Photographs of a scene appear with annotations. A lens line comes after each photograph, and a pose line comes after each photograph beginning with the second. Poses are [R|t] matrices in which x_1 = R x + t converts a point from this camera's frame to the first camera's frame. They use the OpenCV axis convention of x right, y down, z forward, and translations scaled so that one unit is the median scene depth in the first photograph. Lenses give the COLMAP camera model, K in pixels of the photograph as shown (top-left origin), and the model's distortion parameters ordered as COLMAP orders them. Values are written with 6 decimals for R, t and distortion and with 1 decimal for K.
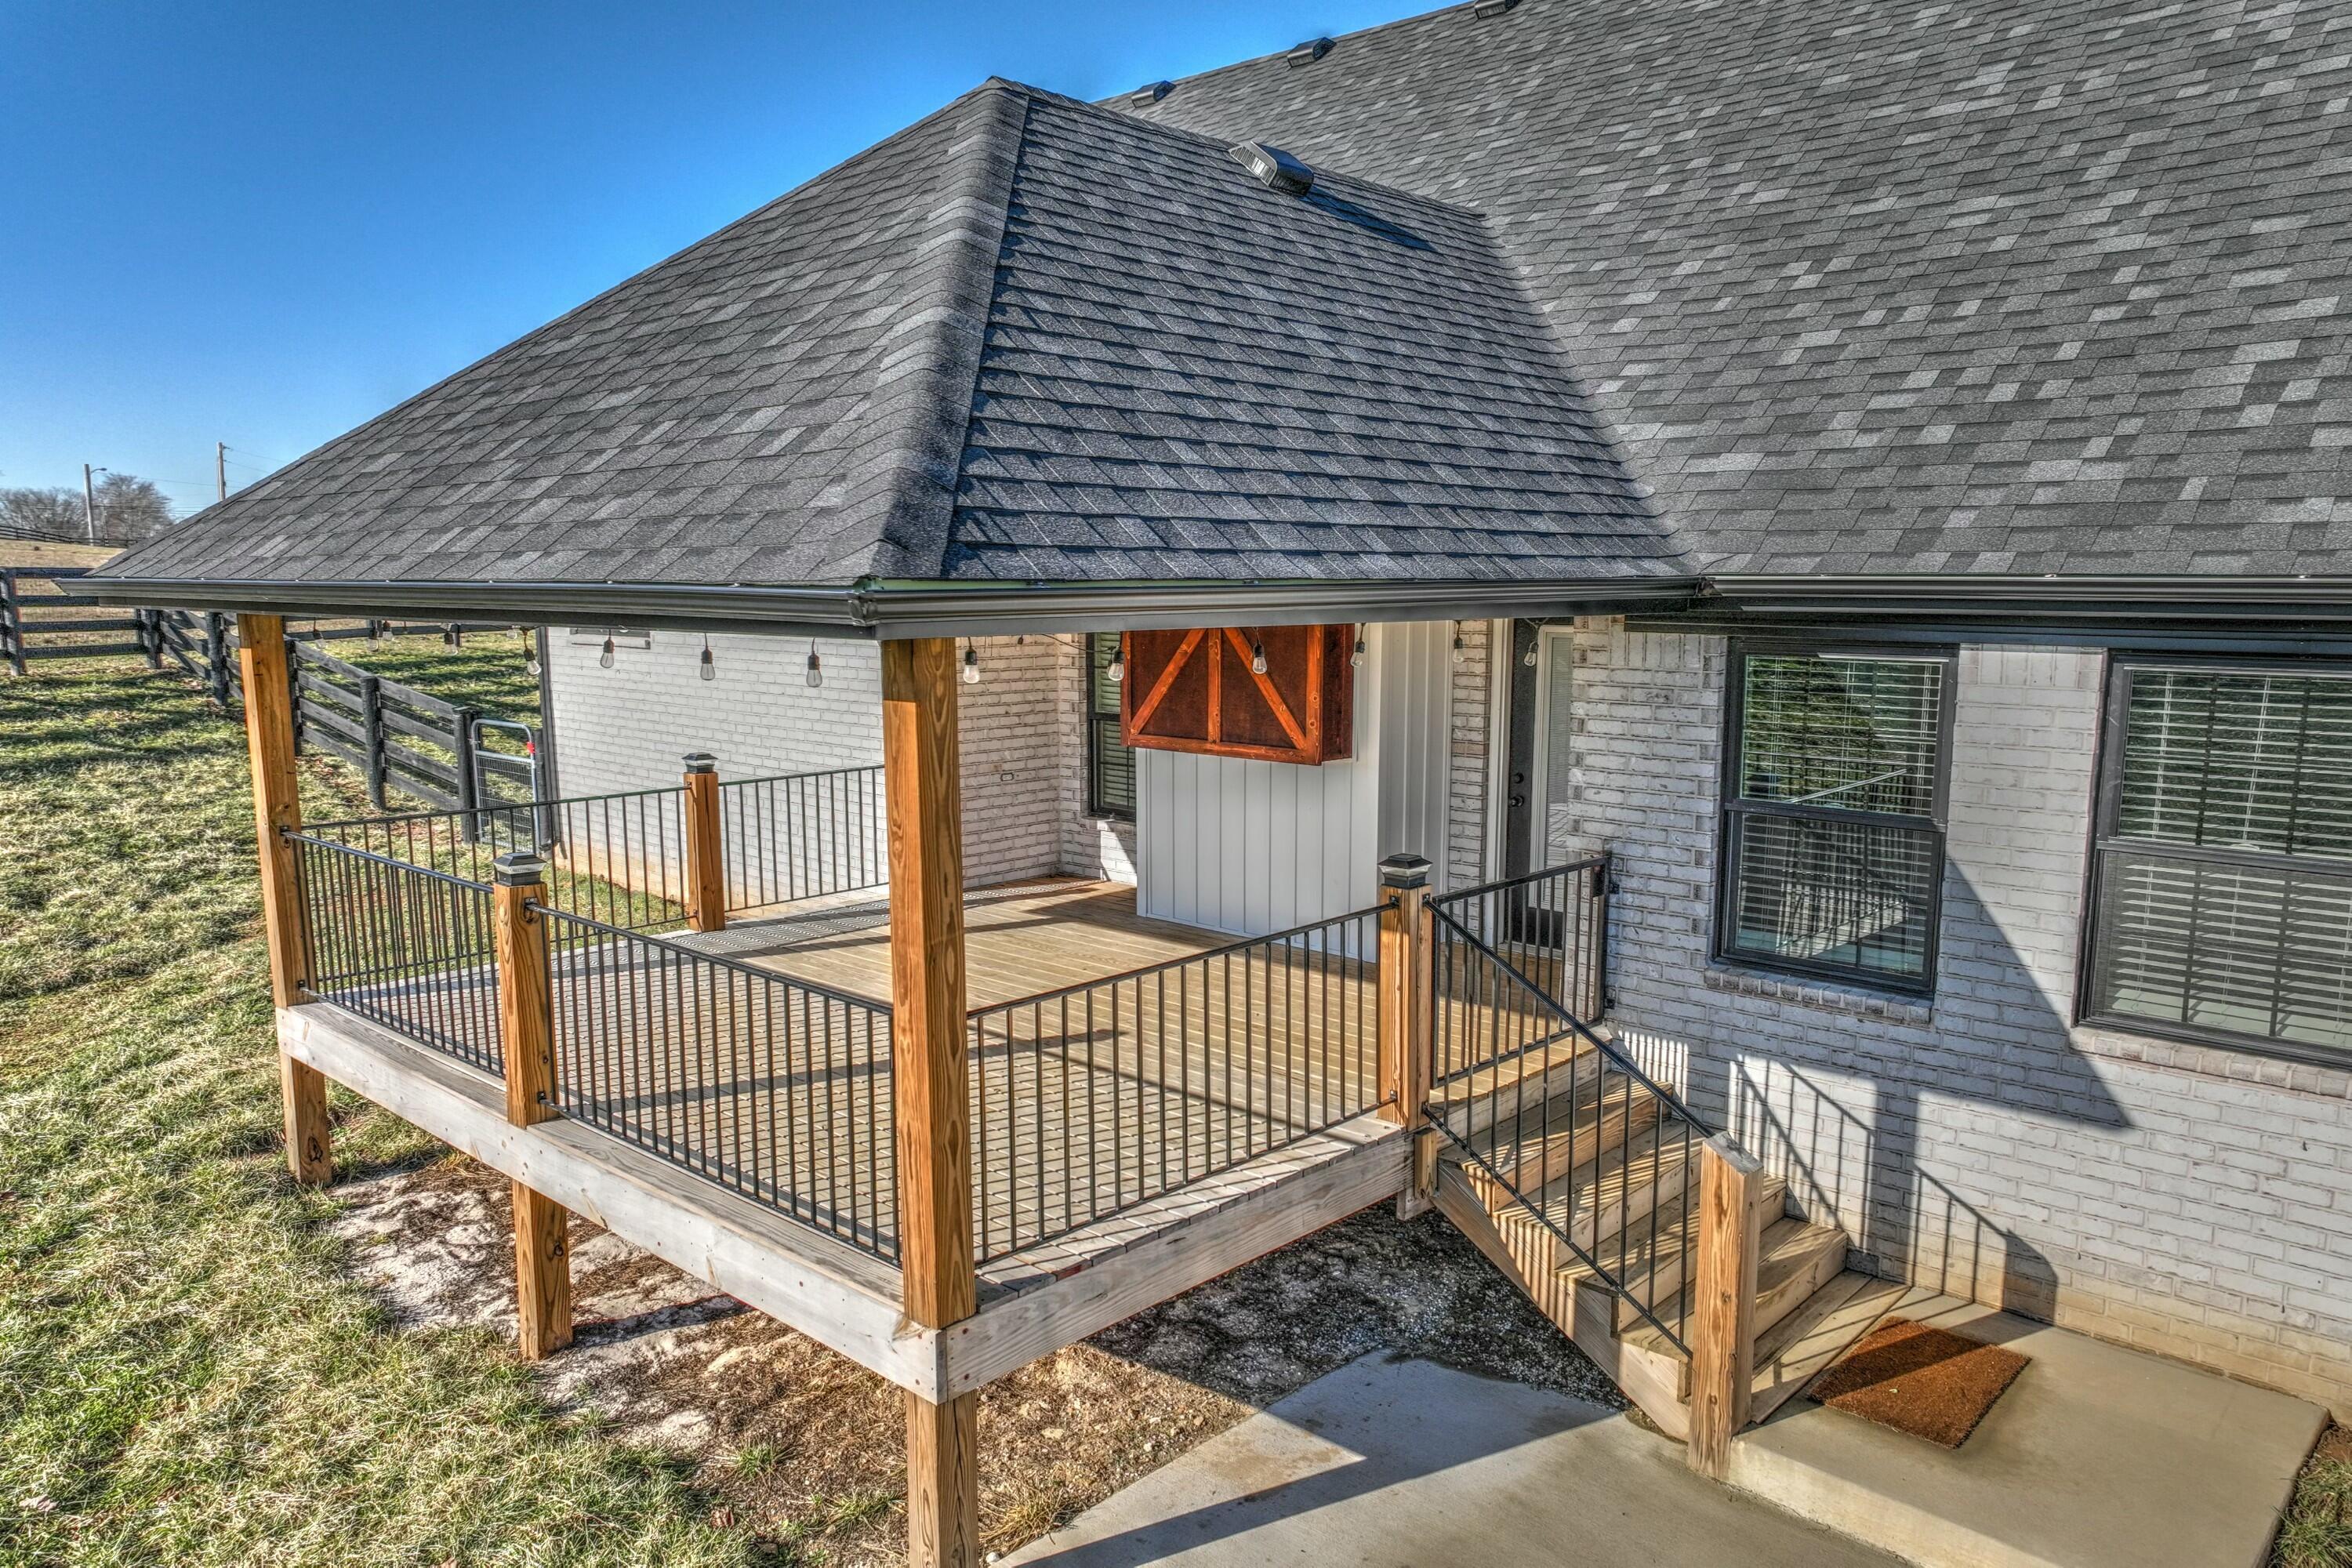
lens RADIAL K [[1630.4, 0, 1176.0], [0, 1630.4, 784.0], [0, 0, 1]] dist [-0.008571, 0.025988]
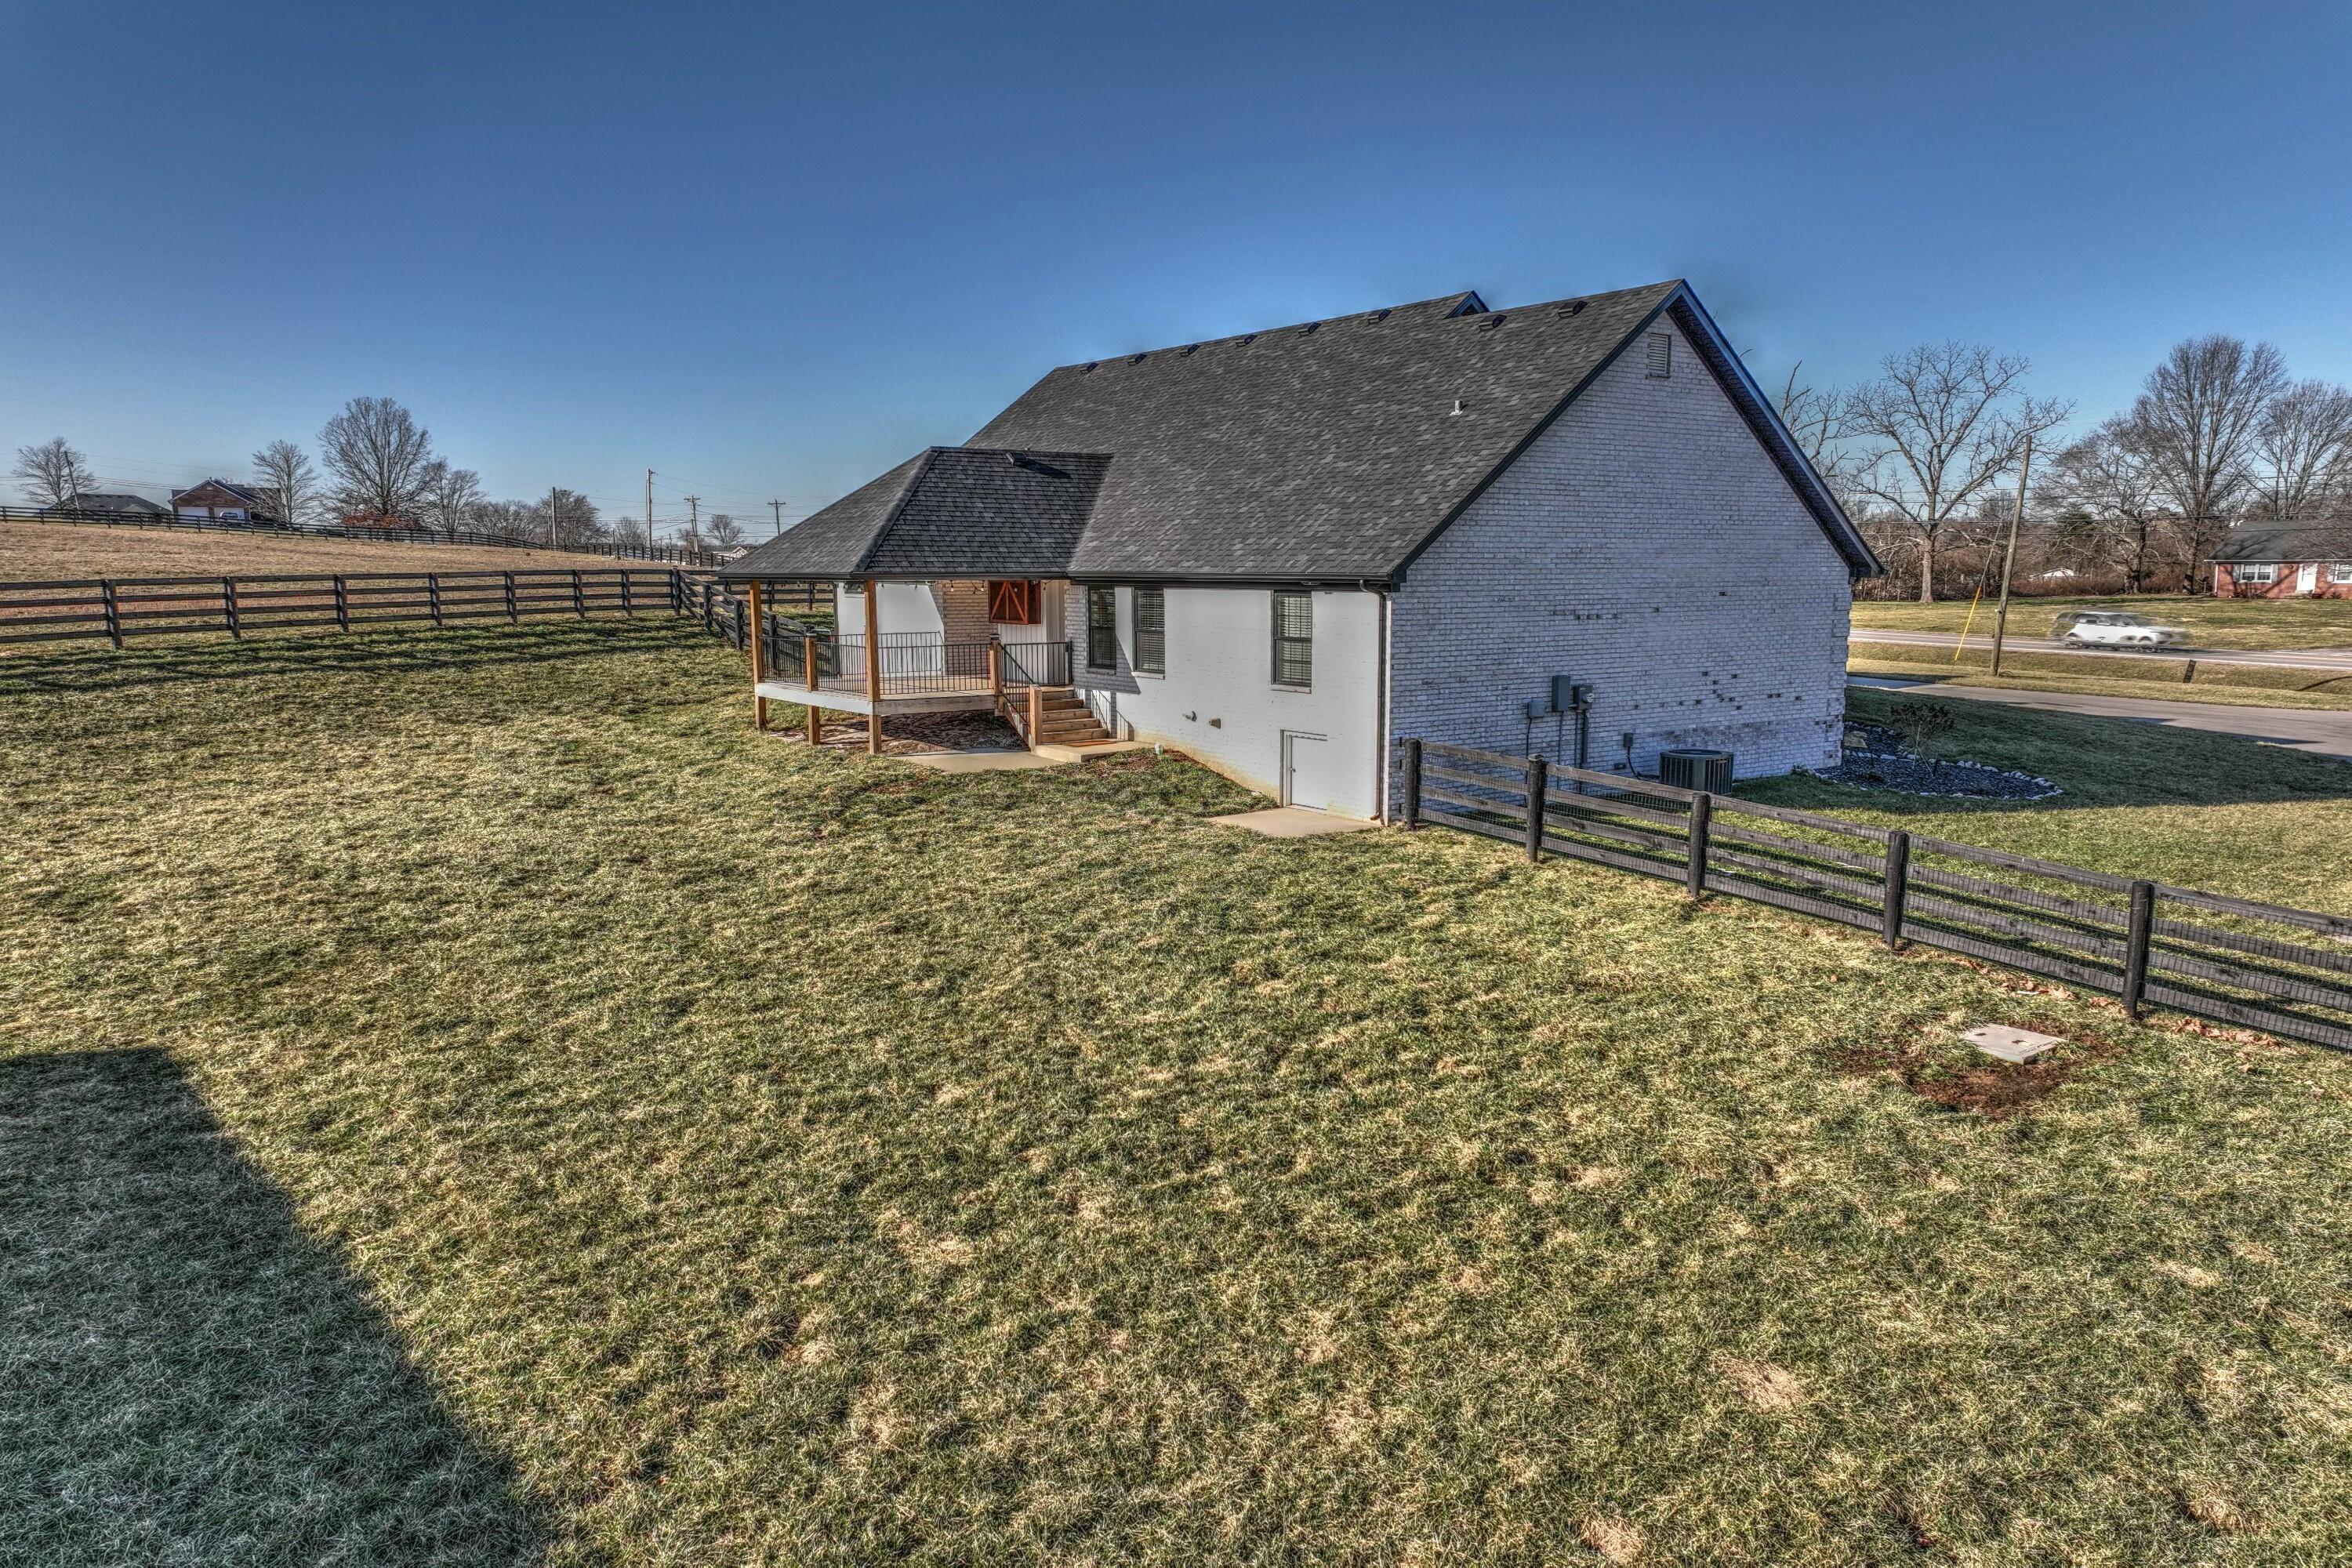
lens RADIAL K [[1630.4, 0, 1176.0], [0, 1630.4, 784.0], [0, 0, 1]] dist [-0.008571, 0.025988]
pose [[0.979070, 0.027513, -0.201653, 0.545201], [-0.027703, 0.999614, 0.001877, 0.153703], [0.201627, 0.003749, 0.979455, -1.159057]]
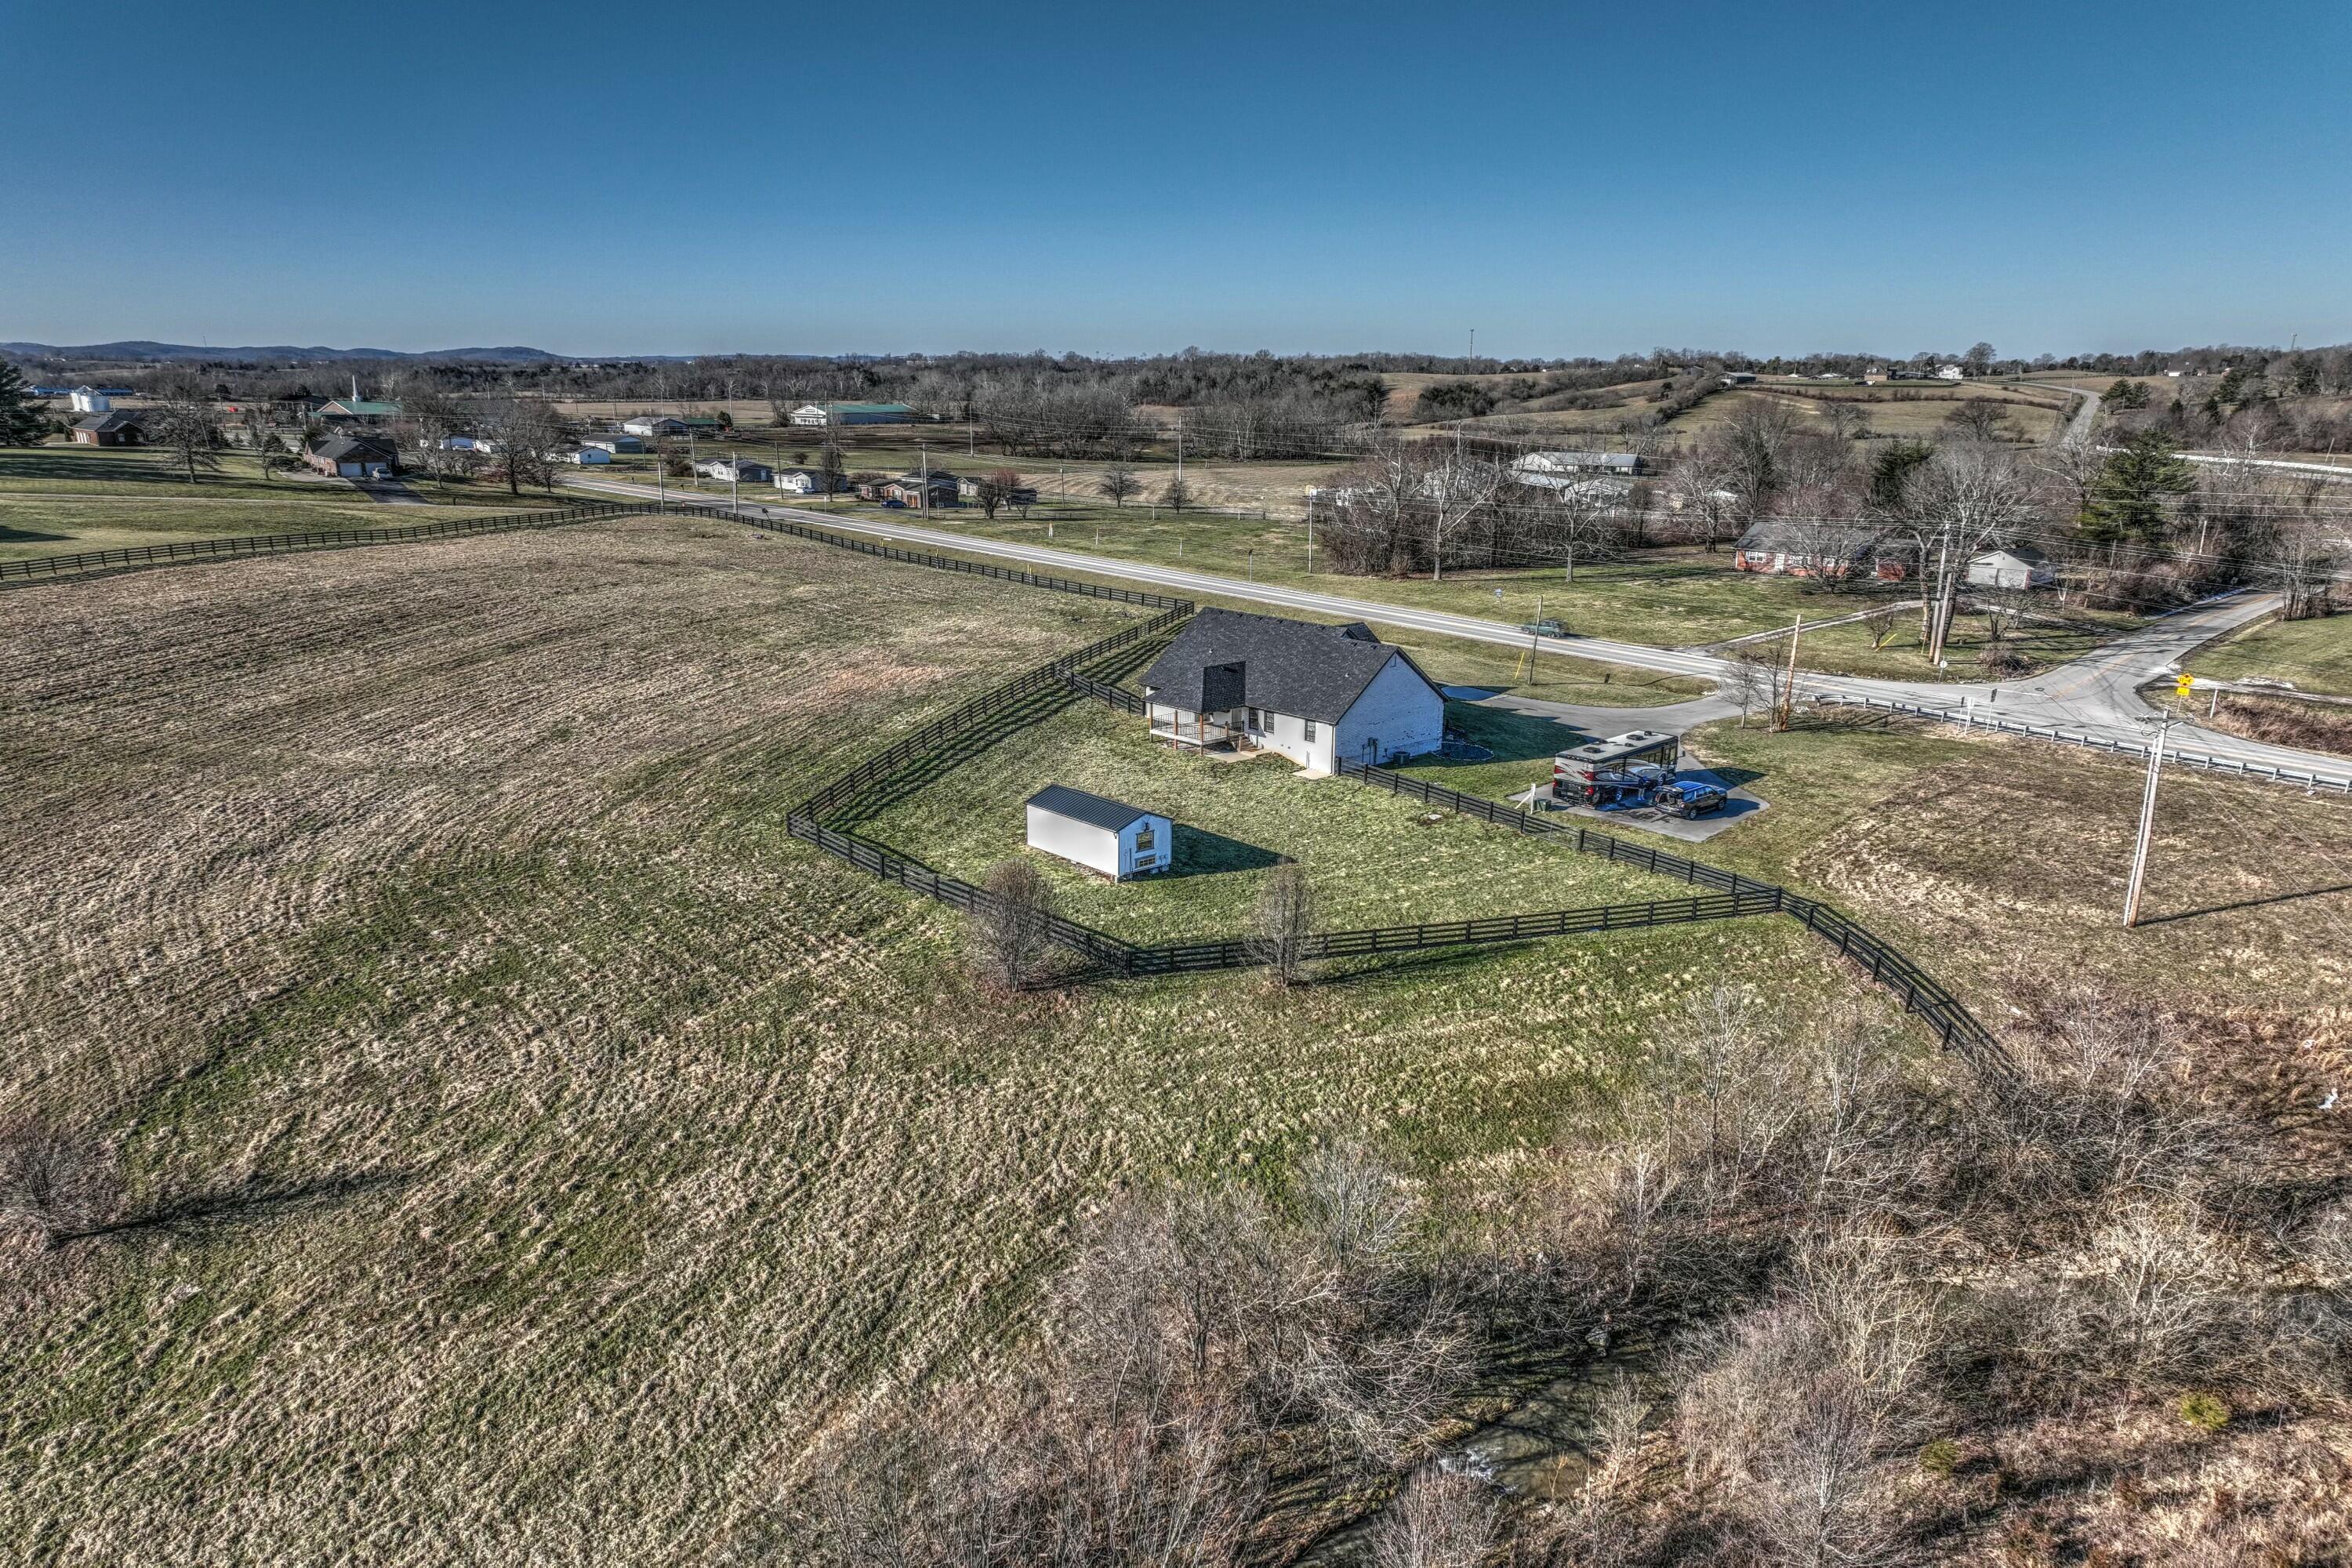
lens RADIAL K [[1630.4, 0, 1176.0], [0, 1630.4, 784.0], [0, 0, 1]] dist [-0.008571, 0.025988]
pose [[0.996077, 0.025307, -0.084797, 0.384467], [-0.015844, 0.993755, 0.110457, -0.420880], [0.087063, -0.108680, 0.990257, -5.717686]]
